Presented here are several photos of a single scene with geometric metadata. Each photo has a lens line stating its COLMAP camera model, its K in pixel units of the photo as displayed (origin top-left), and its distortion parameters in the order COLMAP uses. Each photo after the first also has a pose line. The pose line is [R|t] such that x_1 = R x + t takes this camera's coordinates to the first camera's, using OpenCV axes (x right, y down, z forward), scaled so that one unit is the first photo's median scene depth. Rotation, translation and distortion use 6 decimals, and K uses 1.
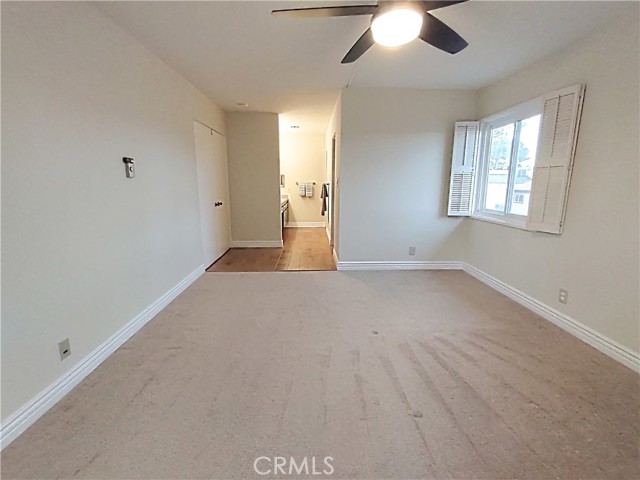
lens RADIAL K [[290.2, 0, 321.7], [0, 290.2, 239.7], [0, 0, 1]] dist [-0.000083, -0.000018]
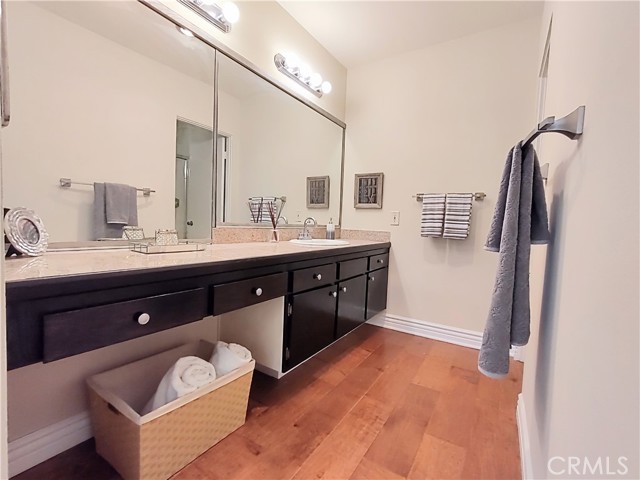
lens RADIAL K [[290.2, 0, 321.7], [0, 290.2, 239.7], [0, 0, 1]] dist [-0.000083, -0.000018]
pose [[0.828527, 0.058393, -0.556897, 0.008551], [-0.137778, 0.985231, -0.101675, -0.121894], [0.542735, 0.160968, 0.824335, 0.834197]]
